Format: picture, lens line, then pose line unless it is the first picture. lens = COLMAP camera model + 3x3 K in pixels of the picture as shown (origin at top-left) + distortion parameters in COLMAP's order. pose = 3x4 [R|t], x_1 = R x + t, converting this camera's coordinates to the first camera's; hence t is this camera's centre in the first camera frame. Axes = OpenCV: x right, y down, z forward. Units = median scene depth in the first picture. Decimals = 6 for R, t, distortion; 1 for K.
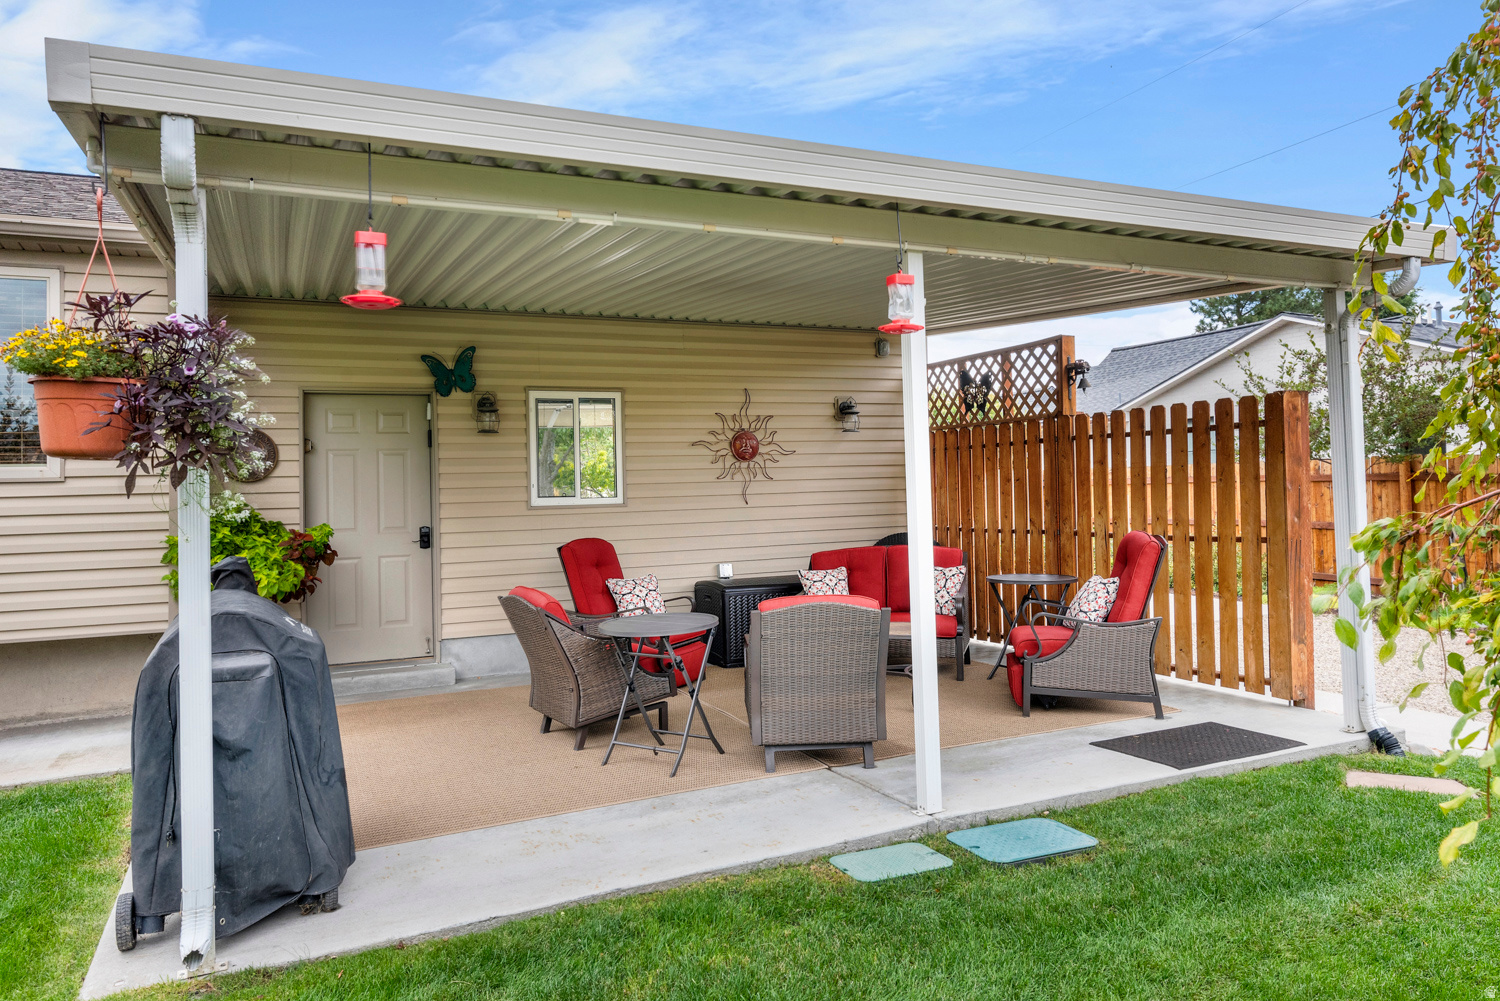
lens RADIAL K [[1035.0, 0, 747.8], [0, 1035.0, 467.3], [0, 0, 1]] dist [-0.000073, 0.000000]
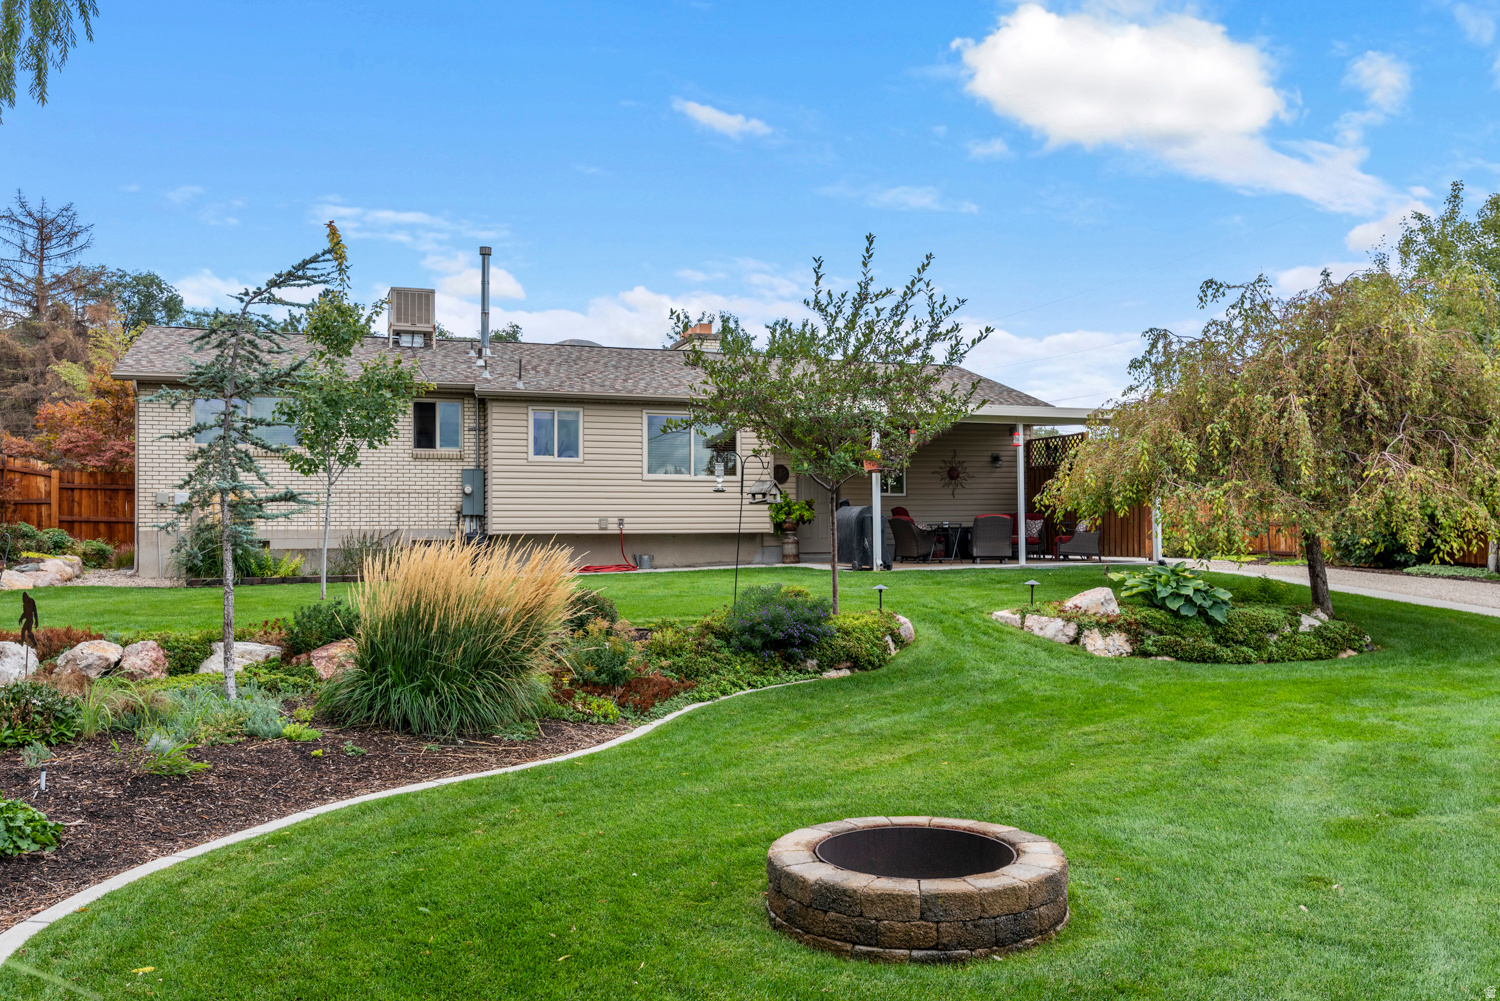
lens RADIAL K [[1198.4, 0, 750.0], [0, 1198.4, 500.5], [0, 0, 1]] dist [0.001801, 0.001464]
pose [[0.994374, 0.014796, -0.104884, -0.198284], [-0.015310, 0.999874, -0.004100, 0.066240], [0.104810, 0.005683, 0.994476, -1.994900]]
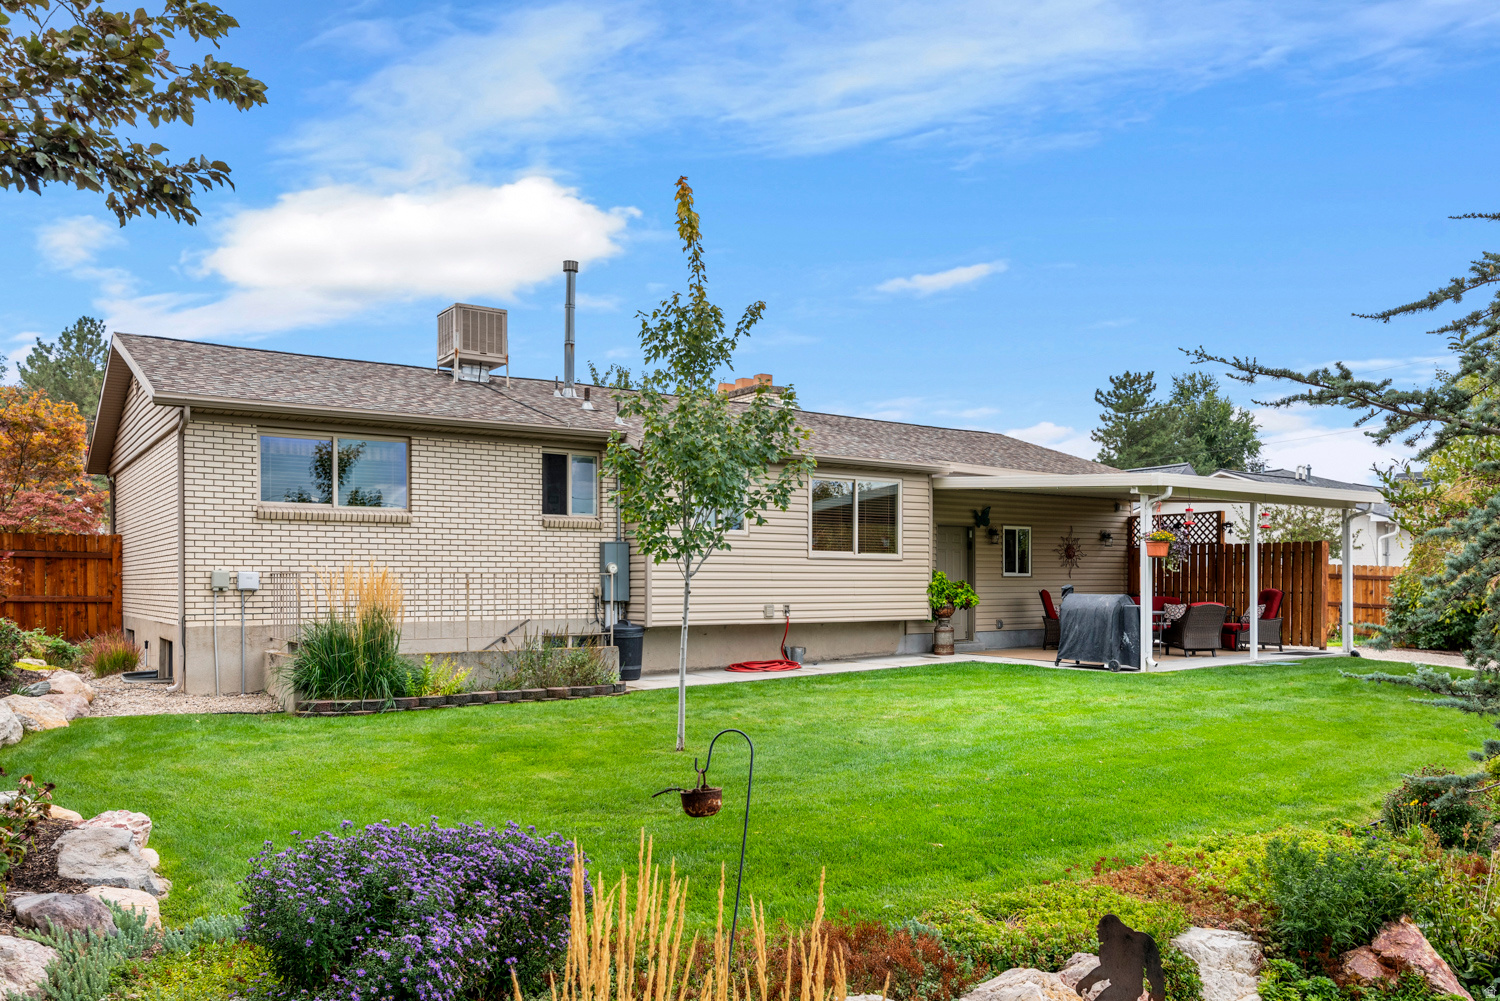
lens RADIAL K [[1106.0, 0, 749.1], [0, 1106.0, 573.5], [0, 0, 1]] dist [-0.009152, -0.001738]
pose [[0.985915, 0.024705, 0.165415, -1.179613], [-0.026240, 0.999630, 0.007097, 0.029555], [-0.165179, -0.011337, 0.986199, -1.338539]]
